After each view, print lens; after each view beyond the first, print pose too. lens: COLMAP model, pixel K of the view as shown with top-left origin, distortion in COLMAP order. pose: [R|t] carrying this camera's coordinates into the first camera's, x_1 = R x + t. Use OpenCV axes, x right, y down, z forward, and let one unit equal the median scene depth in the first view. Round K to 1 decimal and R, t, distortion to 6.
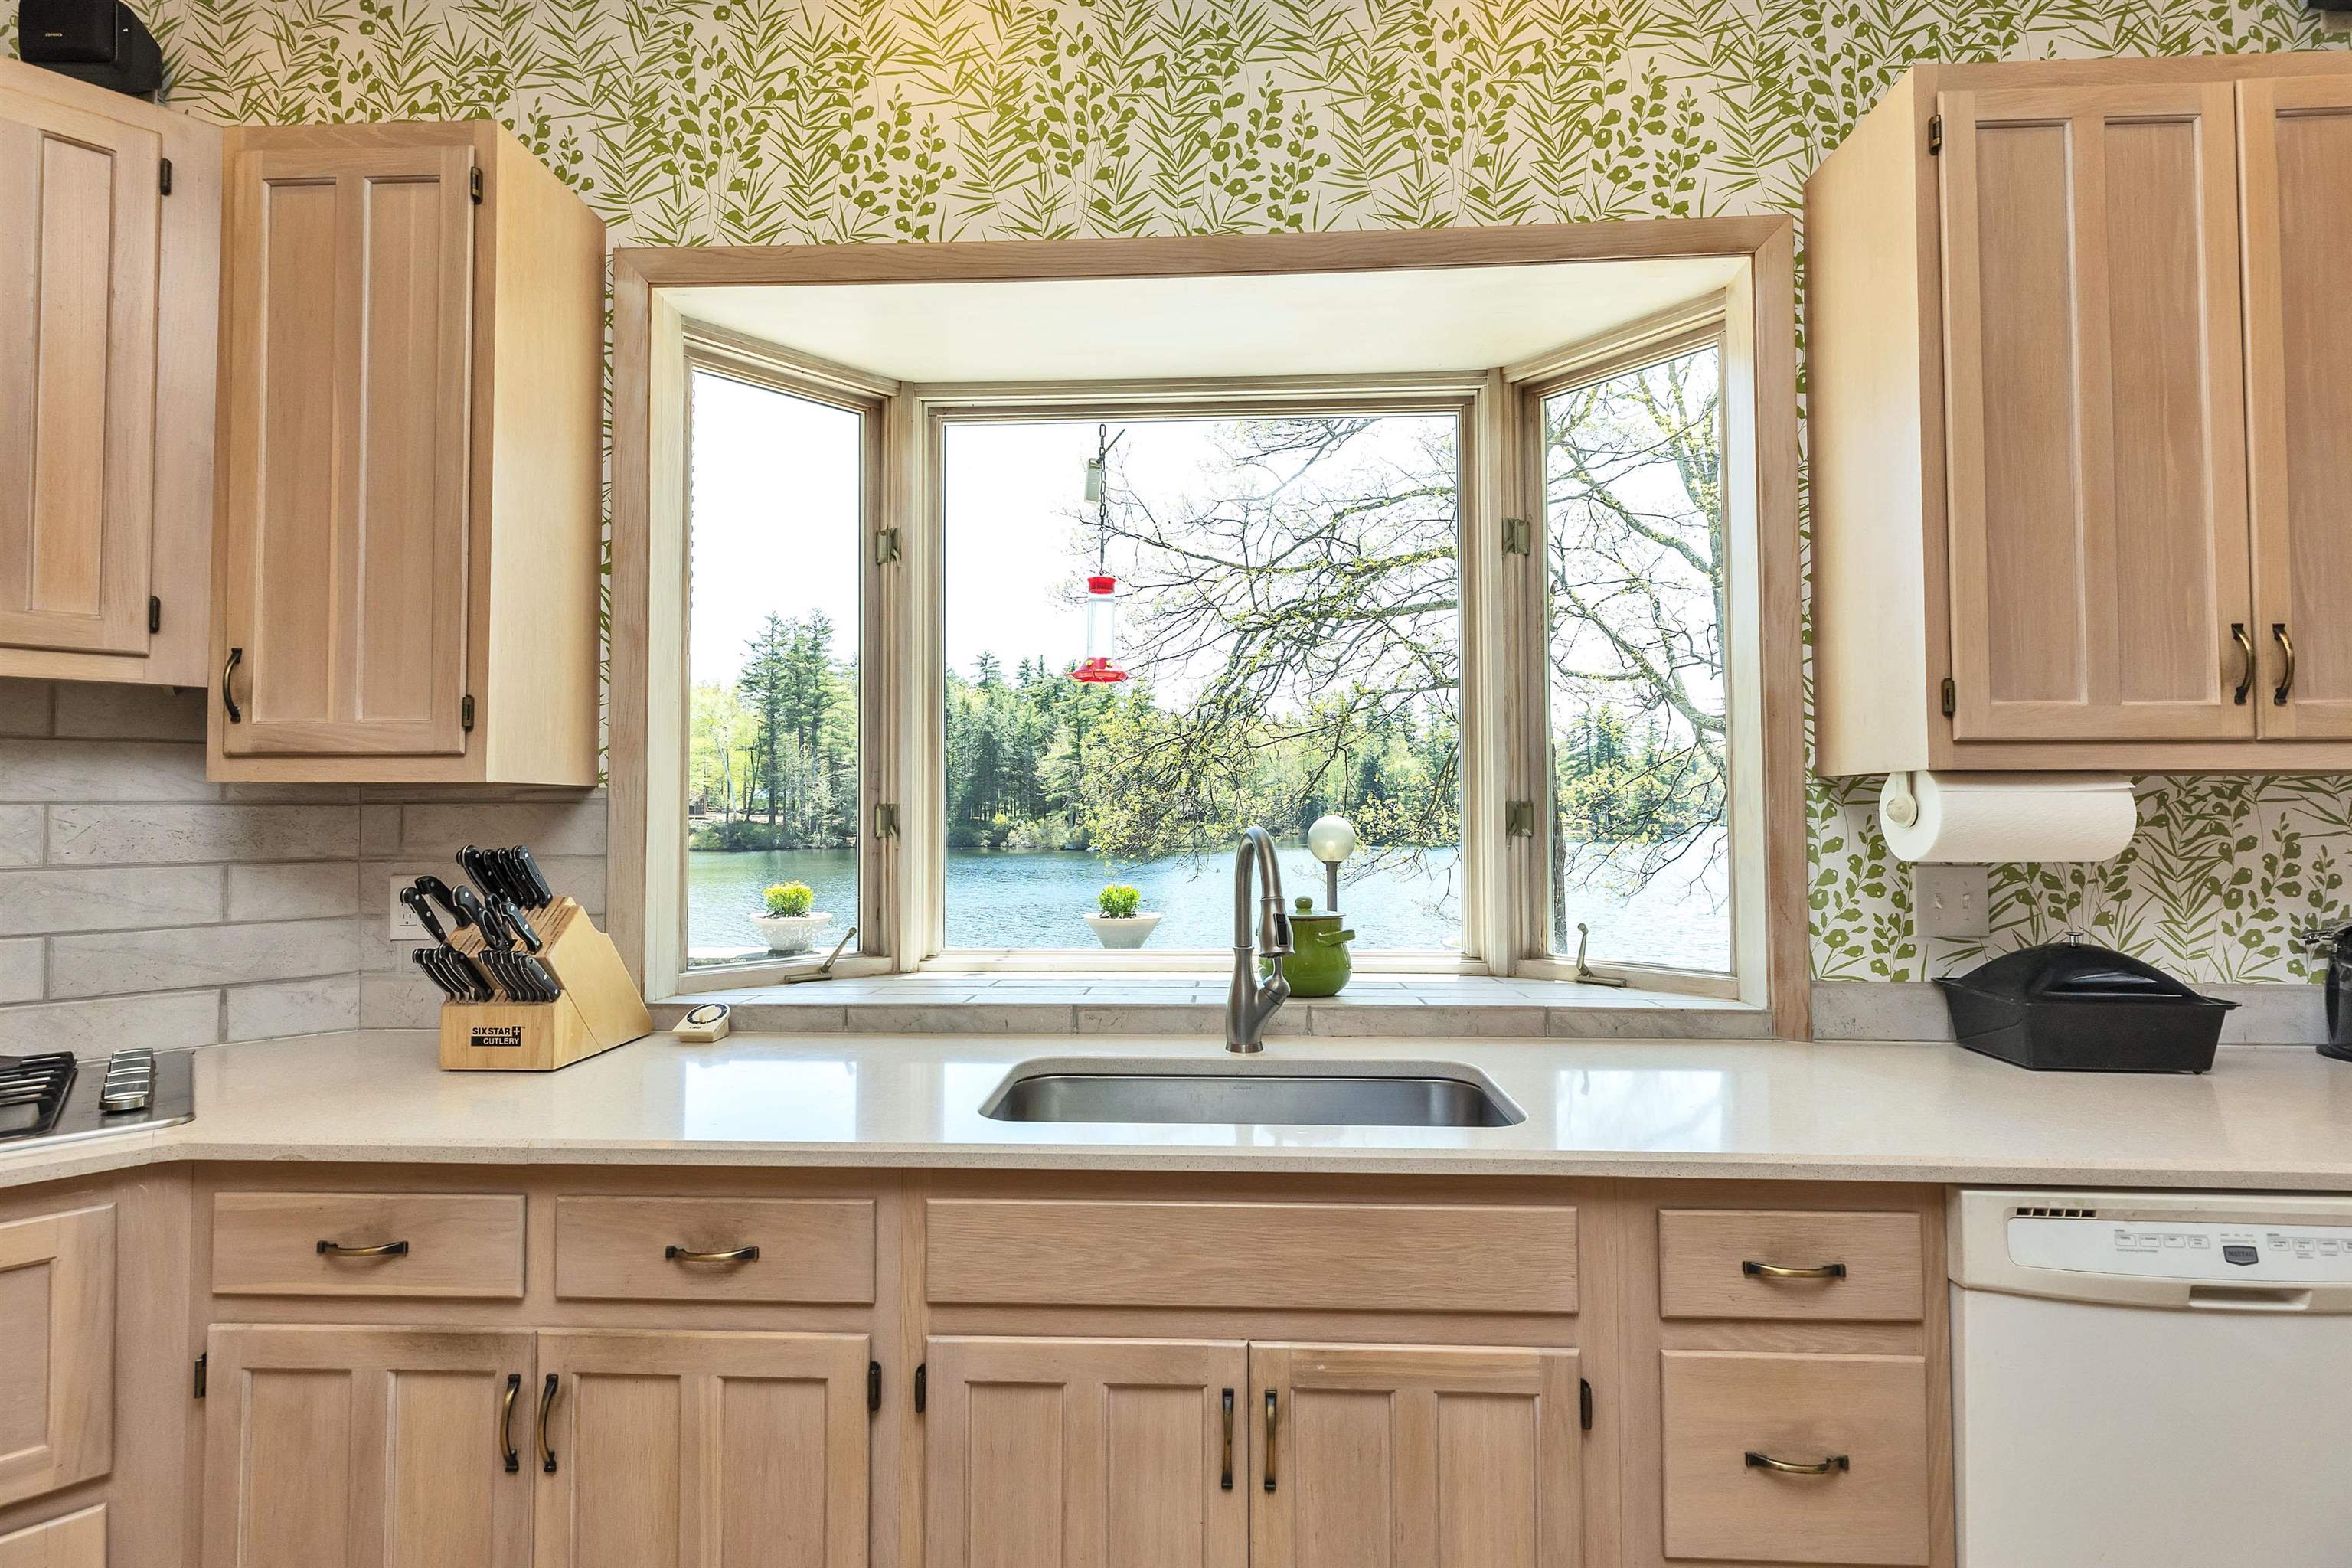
lens RADIAL K [[1077.8, 0, 1176.0], [0, 1077.8, 784.0], [0, 0, 1]] dist [0.003463, 0.000264]
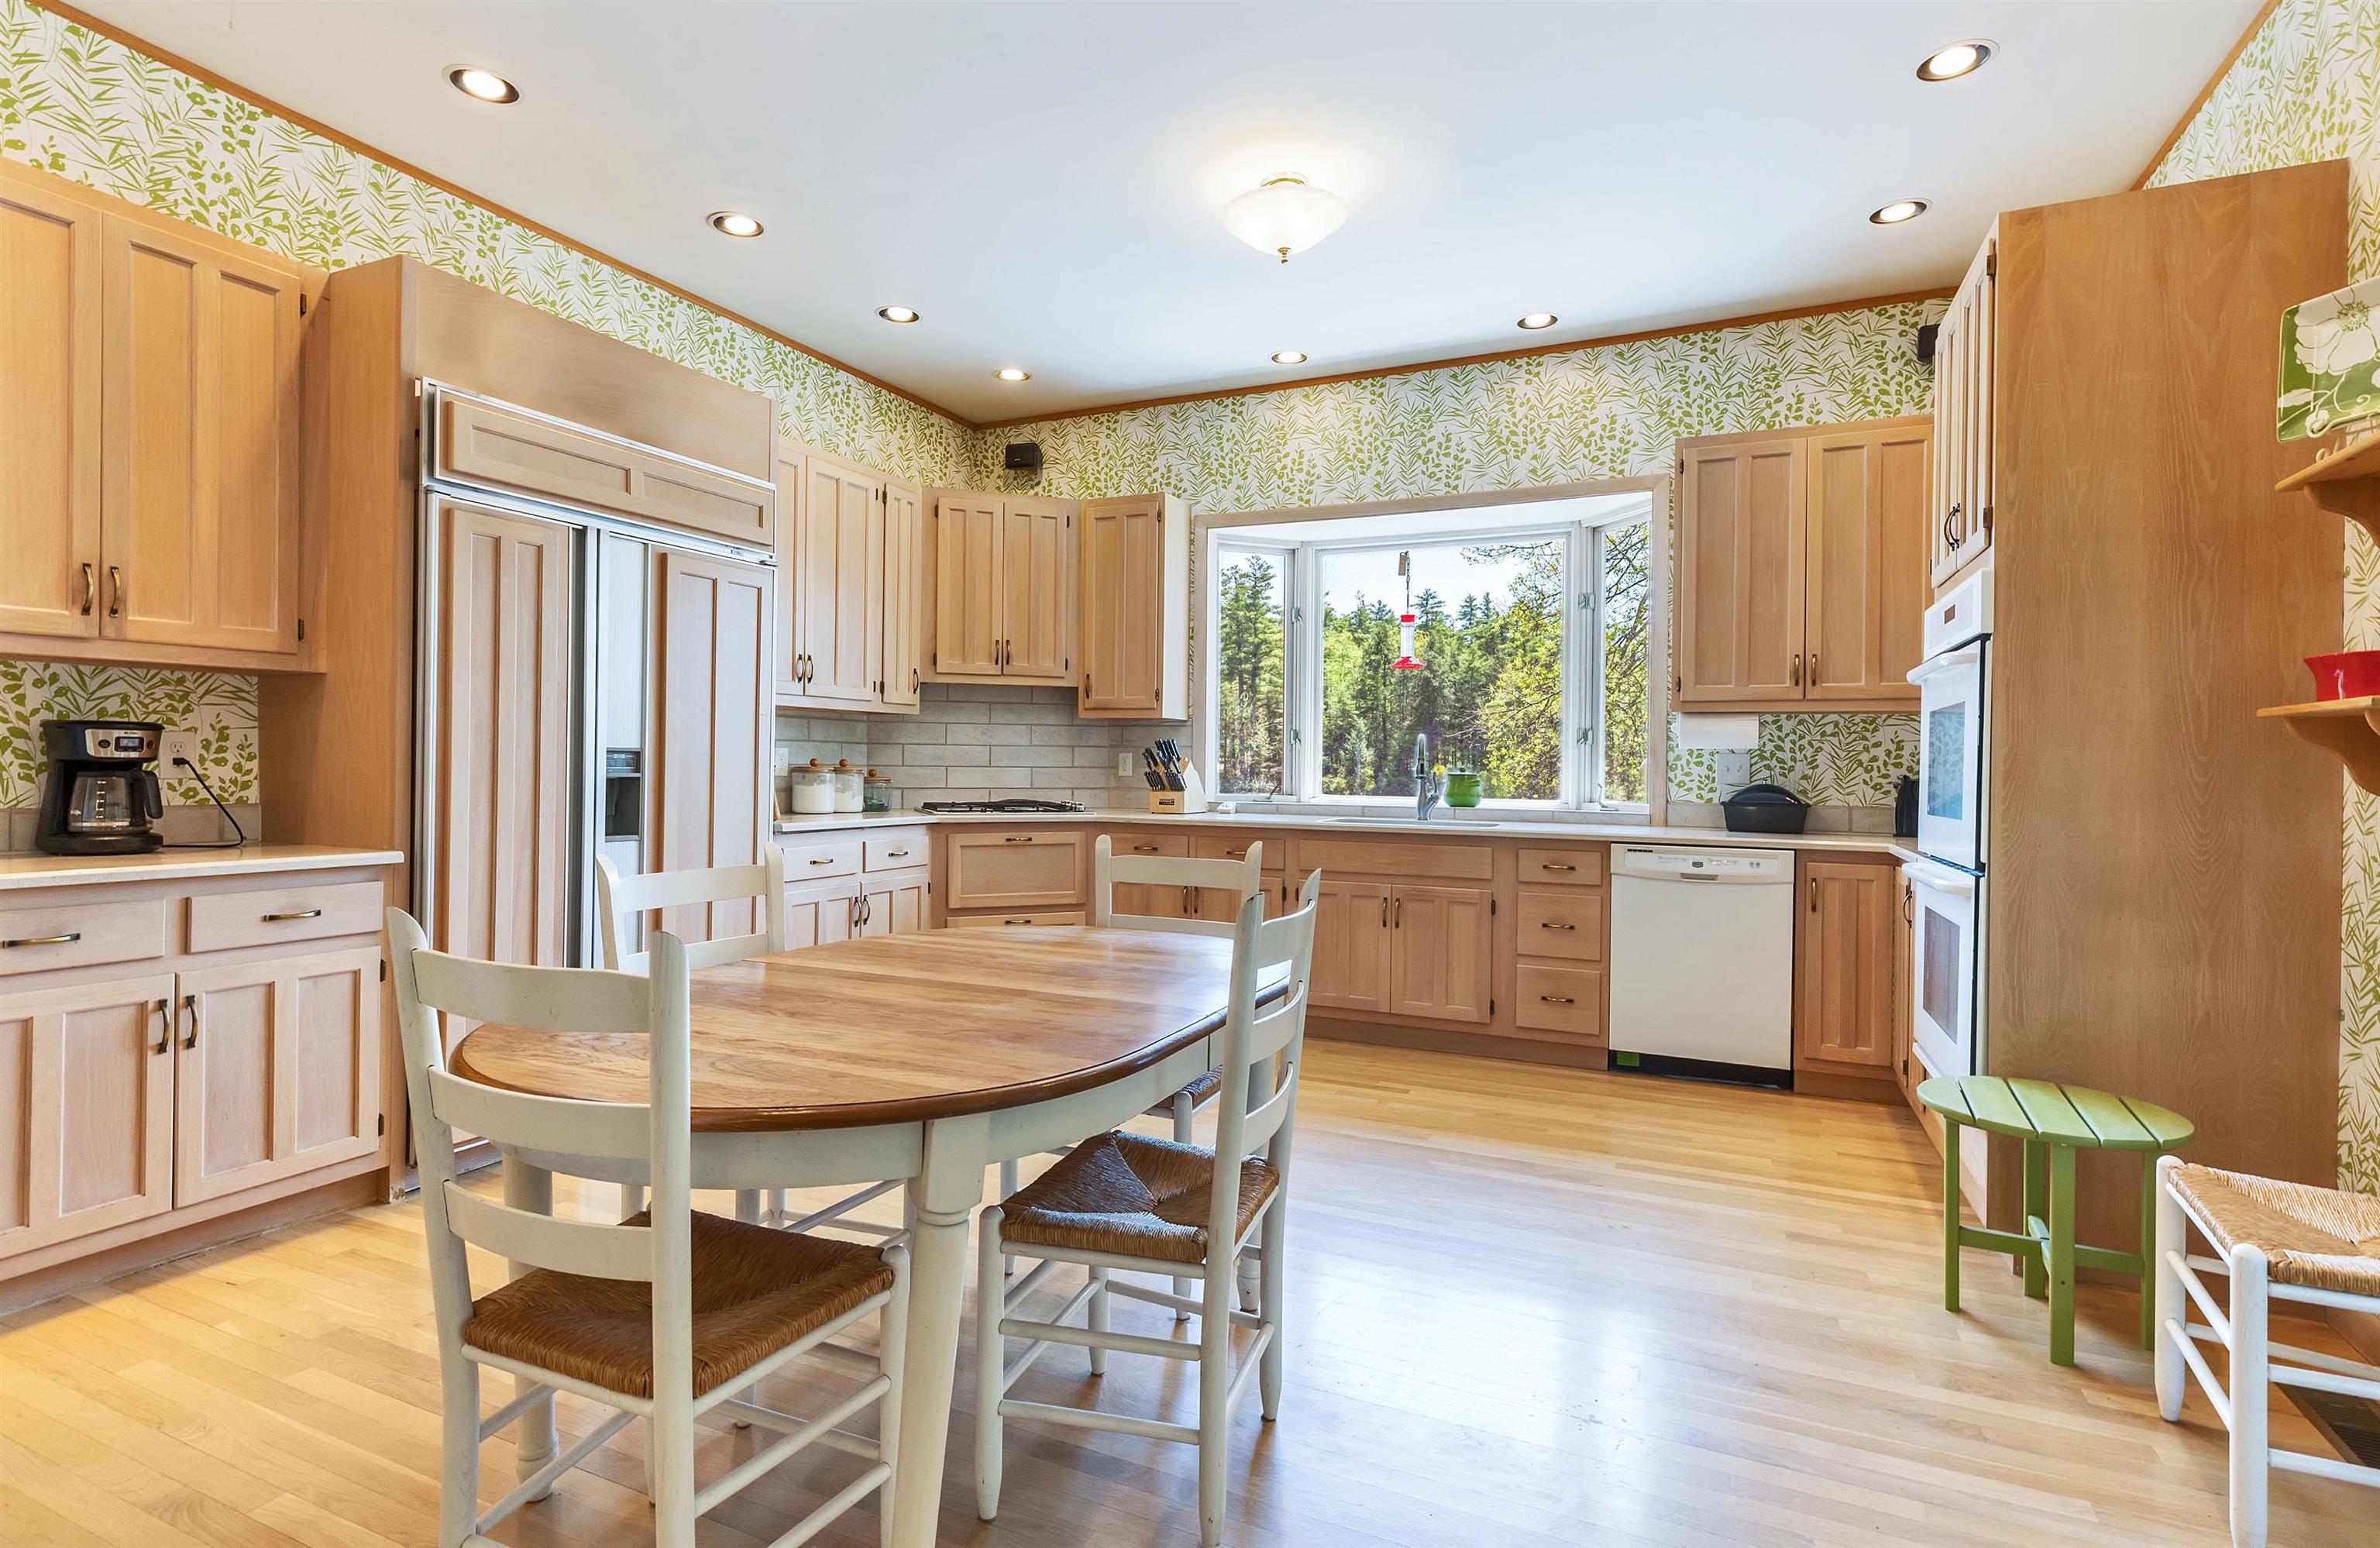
lens RADIAL K [[1386.6, 0, 1190.0], [0, 1386.6, 774.0], [0, 0, 1]] dist [0.034627, 0.000118]
pose [[0.933855, 0.012576, -0.357430, 0.679350], [-0.003133, 0.999631, 0.026986, 0.041538], [0.357638, -0.024081, 0.933550, -2.156842]]
